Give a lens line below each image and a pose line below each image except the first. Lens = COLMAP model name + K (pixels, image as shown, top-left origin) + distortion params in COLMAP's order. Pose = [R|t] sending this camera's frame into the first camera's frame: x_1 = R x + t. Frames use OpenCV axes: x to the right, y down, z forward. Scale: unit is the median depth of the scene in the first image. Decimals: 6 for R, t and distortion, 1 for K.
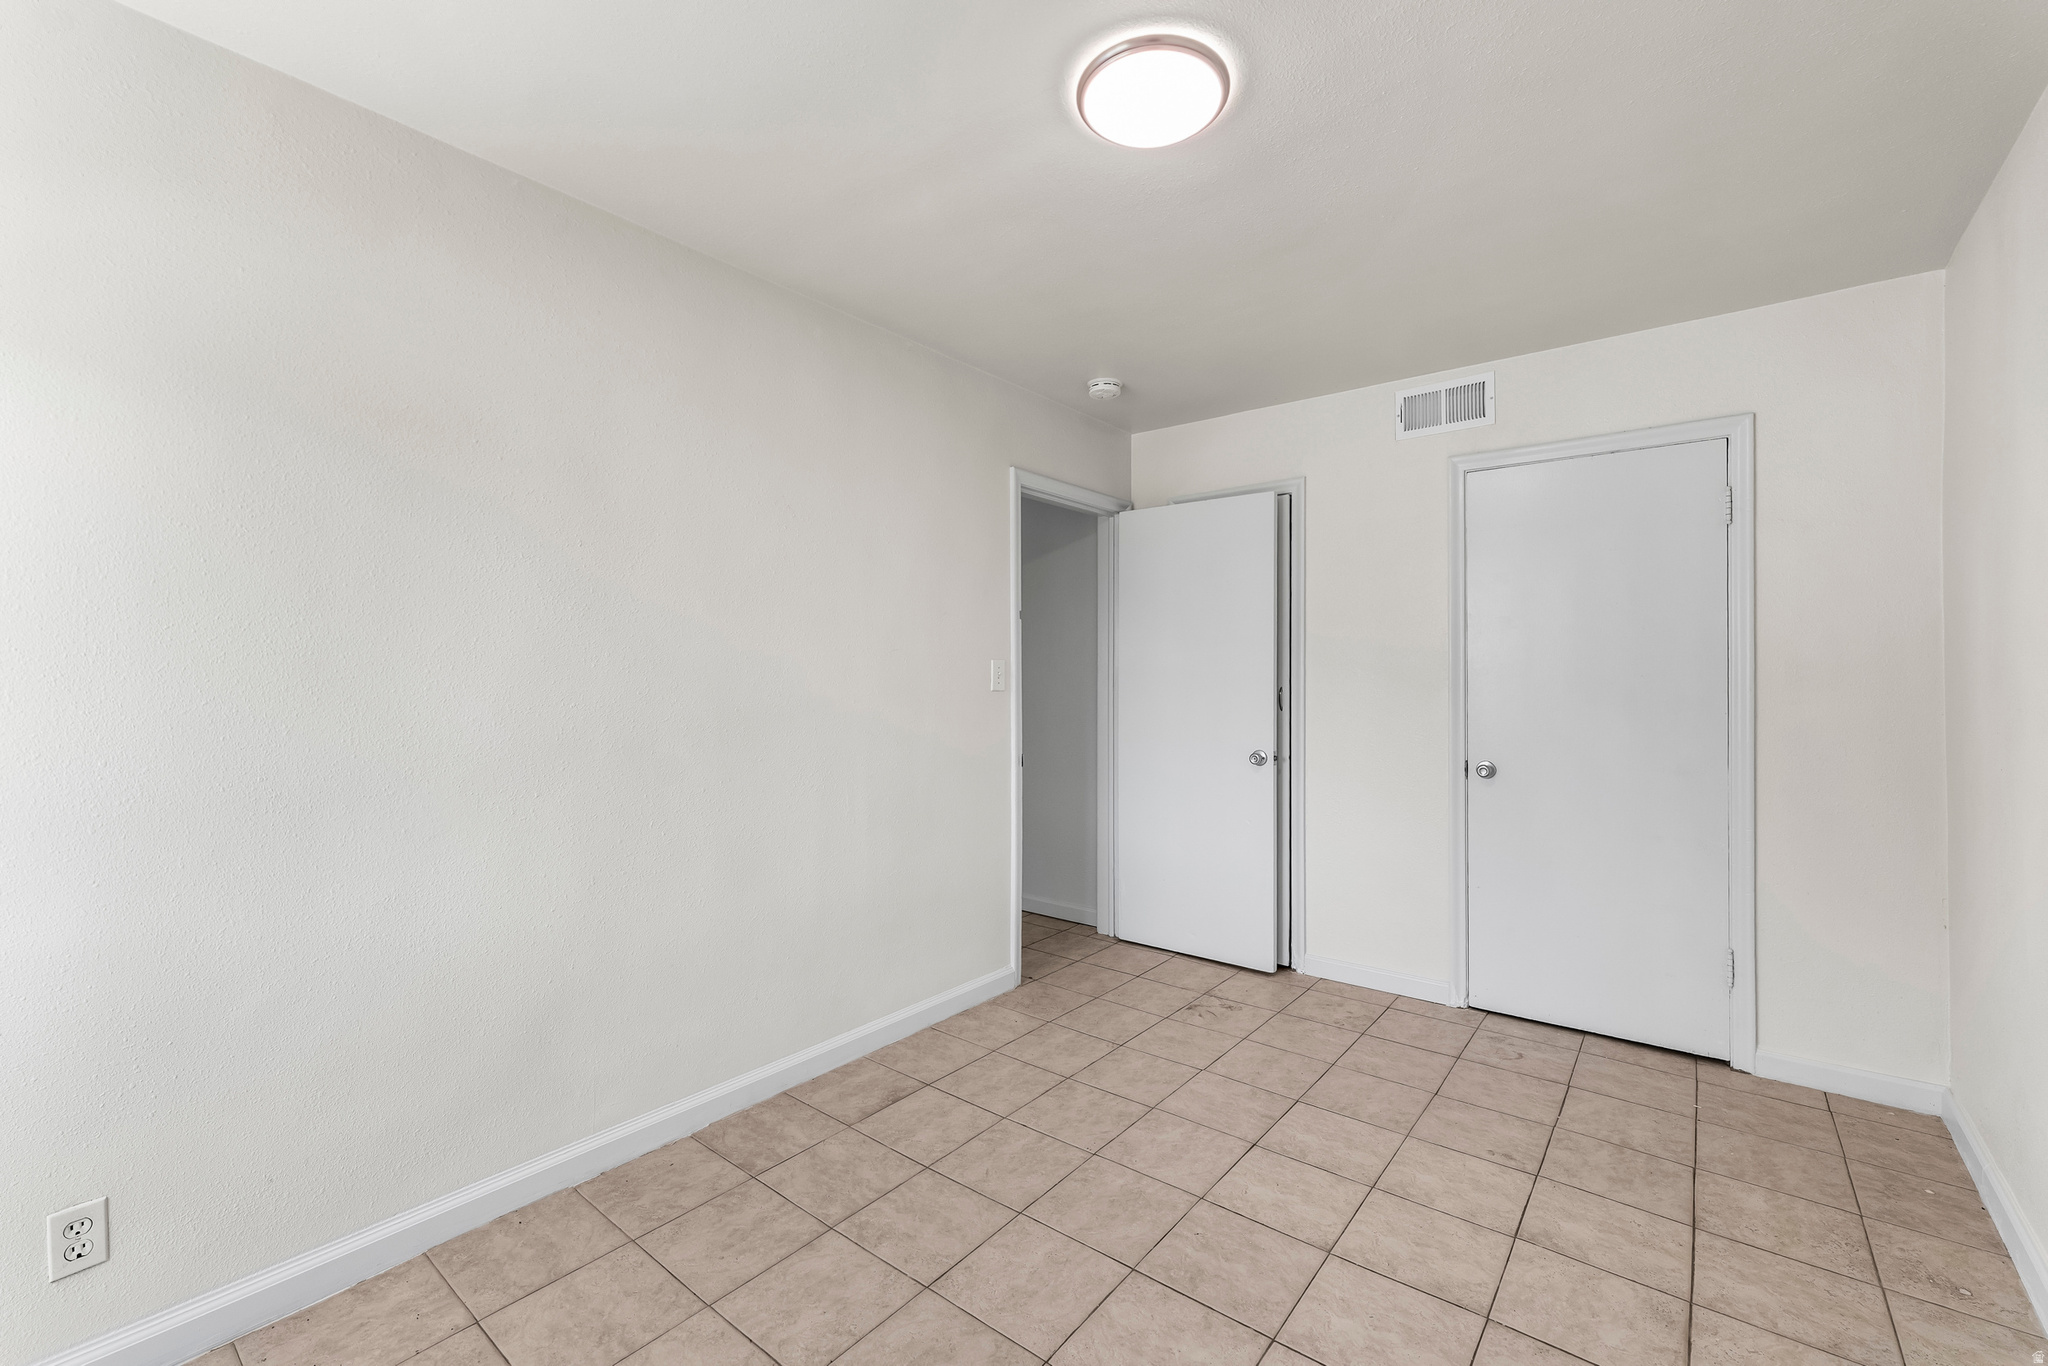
lens RADIAL K [[847.3, 0, 1021.9], [0, 847.3, 679.9], [0, 0, 1]] dist [0.010551, 0.000075]
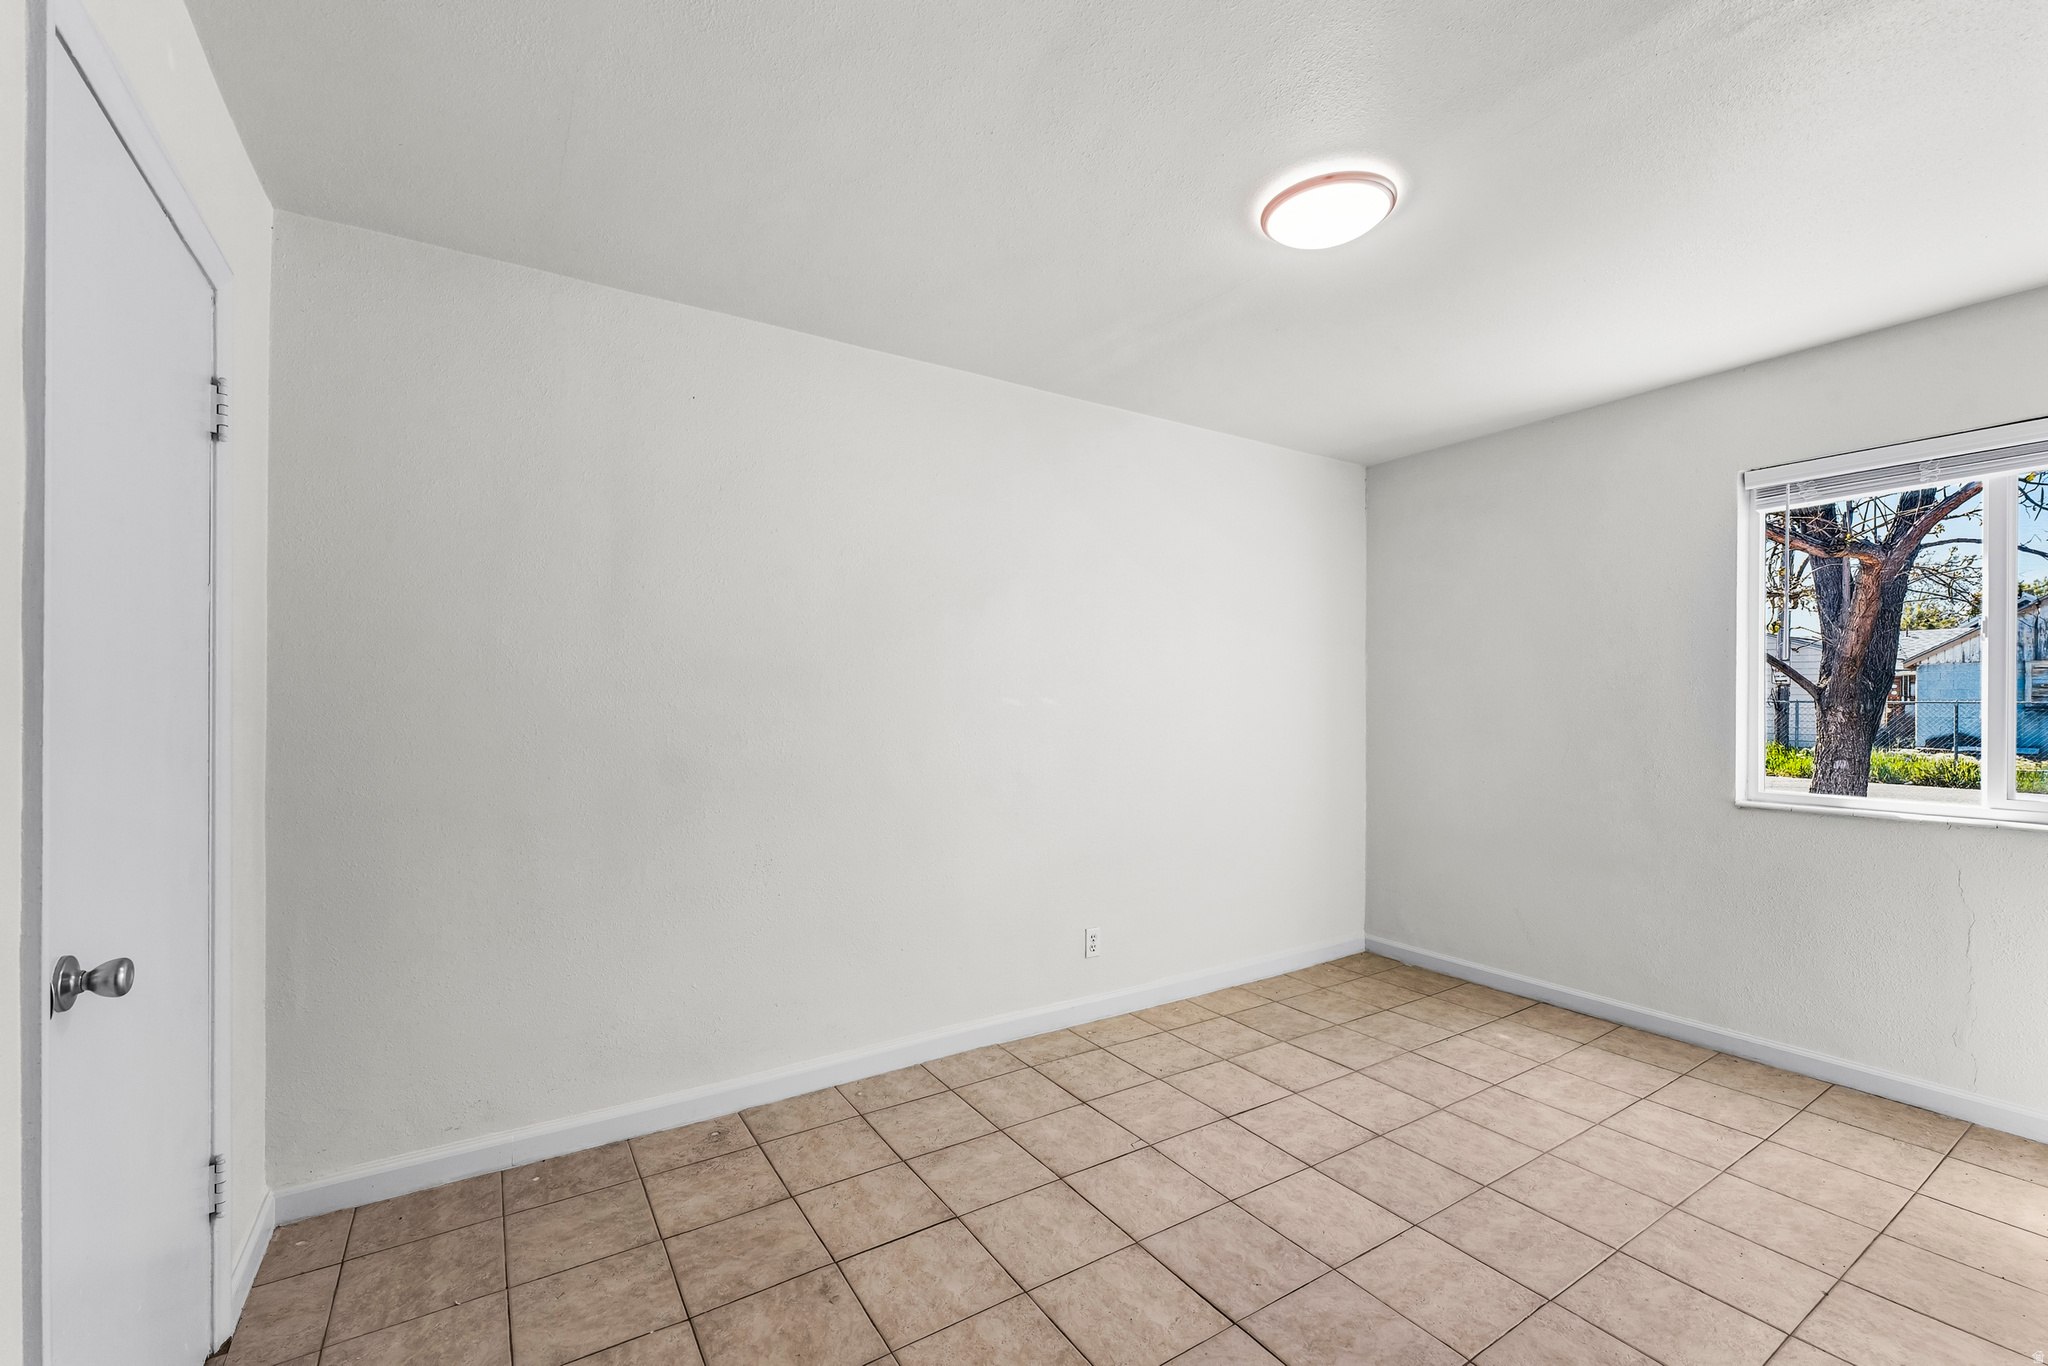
lens RADIAL K [[847.3, 0, 1034.9], [0, 847.3, 696.2], [0, 0, 1]] dist [0.010551, 0.000075]
pose [[-0.953100, -0.005426, 0.302608, 0.156336], [-0.008156, 0.999937, -0.007760, -0.003146], [-0.302547, -0.009865, -0.953083, 1.972632]]
